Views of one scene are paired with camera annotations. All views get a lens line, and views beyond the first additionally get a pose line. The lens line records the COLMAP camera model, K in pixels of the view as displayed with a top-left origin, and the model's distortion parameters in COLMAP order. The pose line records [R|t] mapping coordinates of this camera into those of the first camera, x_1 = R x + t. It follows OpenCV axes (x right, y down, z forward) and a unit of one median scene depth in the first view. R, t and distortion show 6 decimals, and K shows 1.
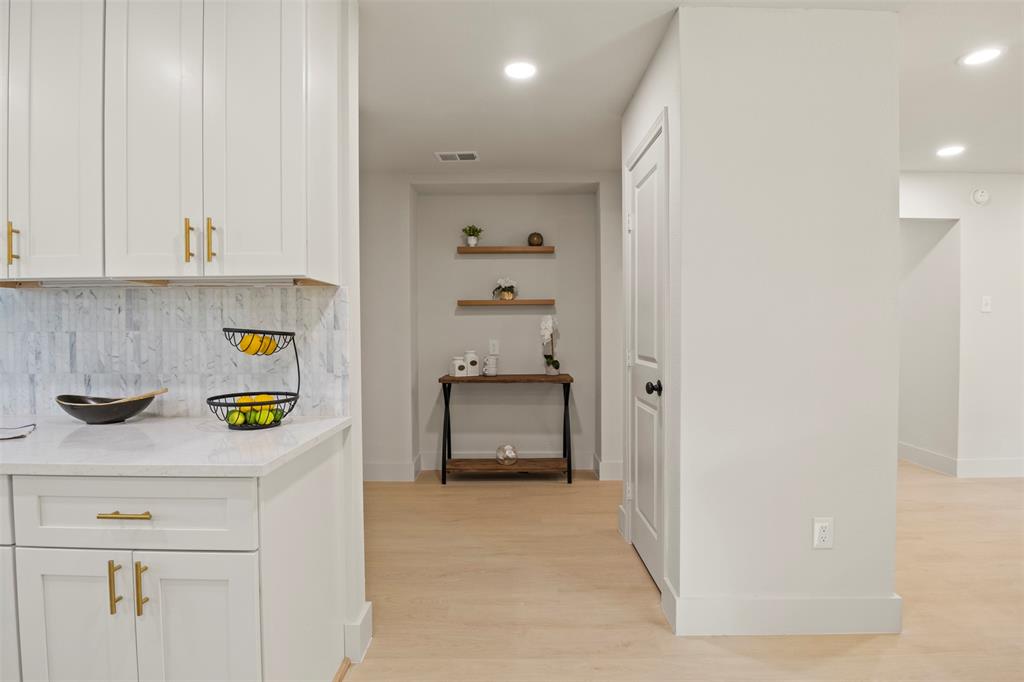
lens RADIAL K [[516.0, 0, 513.4], [0, 516.0, 341.7], [0, 0, 1]] dist [-0.025406, -0.002684]
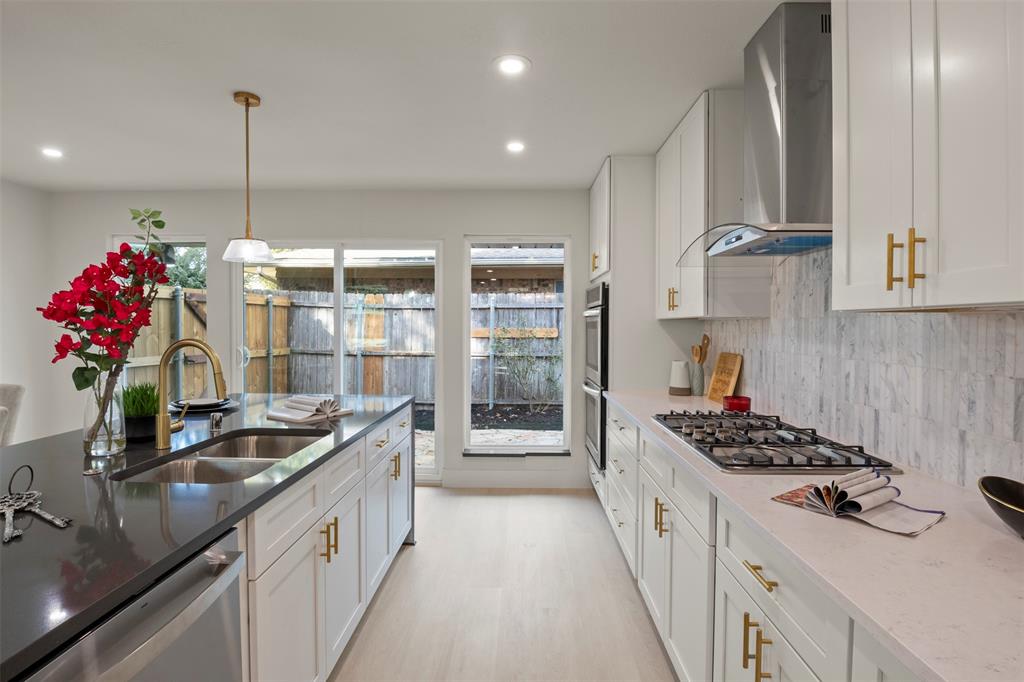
lens RADIAL K [[516.0, 0, 513.0], [0, 516.0, 333.6], [0, 0, 1]] dist [-0.025406, -0.002684]
pose [[-0.029926, 0.019226, -0.999367, -0.215563], [-0.025008, 0.999488, 0.019977, -0.072912], [0.999239, 0.025590, -0.029430, 0.371347]]
